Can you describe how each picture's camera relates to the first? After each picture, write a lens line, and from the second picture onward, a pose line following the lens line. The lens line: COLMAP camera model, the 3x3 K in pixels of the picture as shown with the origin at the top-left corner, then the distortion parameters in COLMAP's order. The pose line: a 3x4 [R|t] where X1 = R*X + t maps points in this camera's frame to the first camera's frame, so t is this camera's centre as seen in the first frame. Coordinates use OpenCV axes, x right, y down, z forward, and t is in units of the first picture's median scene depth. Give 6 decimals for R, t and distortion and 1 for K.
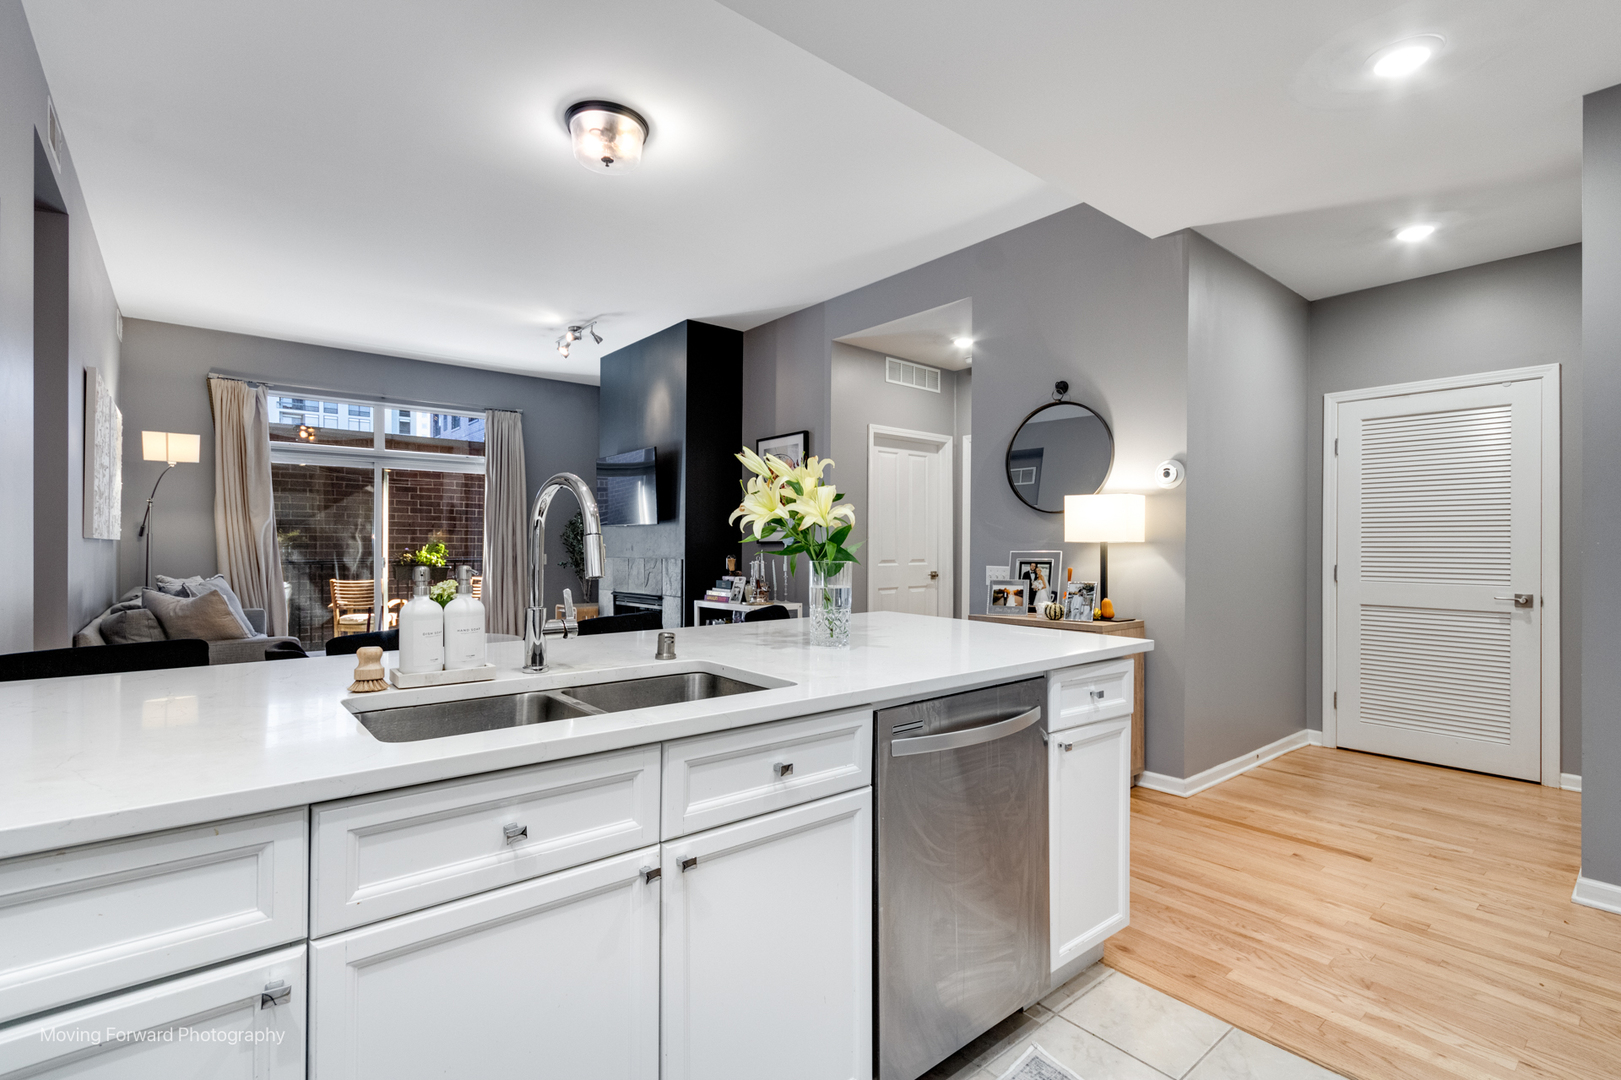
lens RADIAL K [[749.6, 0, 815.8], [0, 749.6, 545.8], [0, 0, 1]] dist [0.003590, 0.000437]
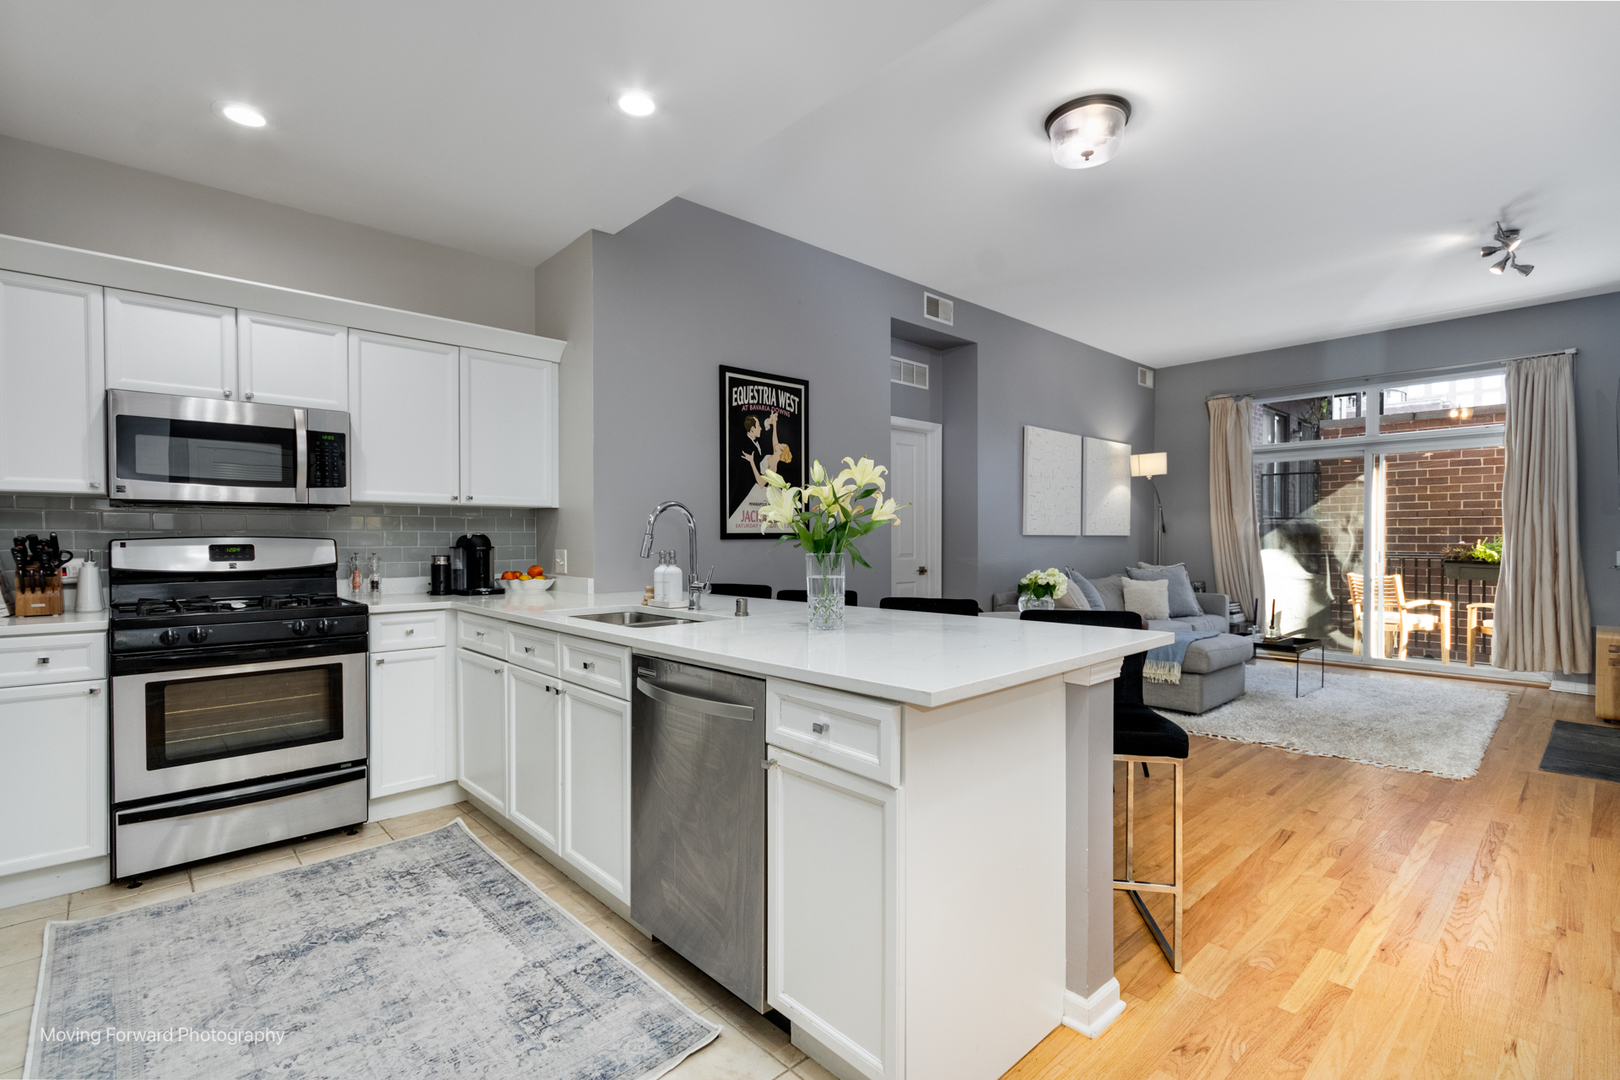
lens RADIAL K [[749.2, 0, 815.3], [0, 749.2, 545.8], [0, 0, 1]] dist [0.003590, 0.000437]
pose [[0.052686, 0.006250, -0.998592, 0.402231], [0.002625, 0.999976, 0.006398, 0.001714], [0.998608, -0.002958, 0.052669, 0.333473]]
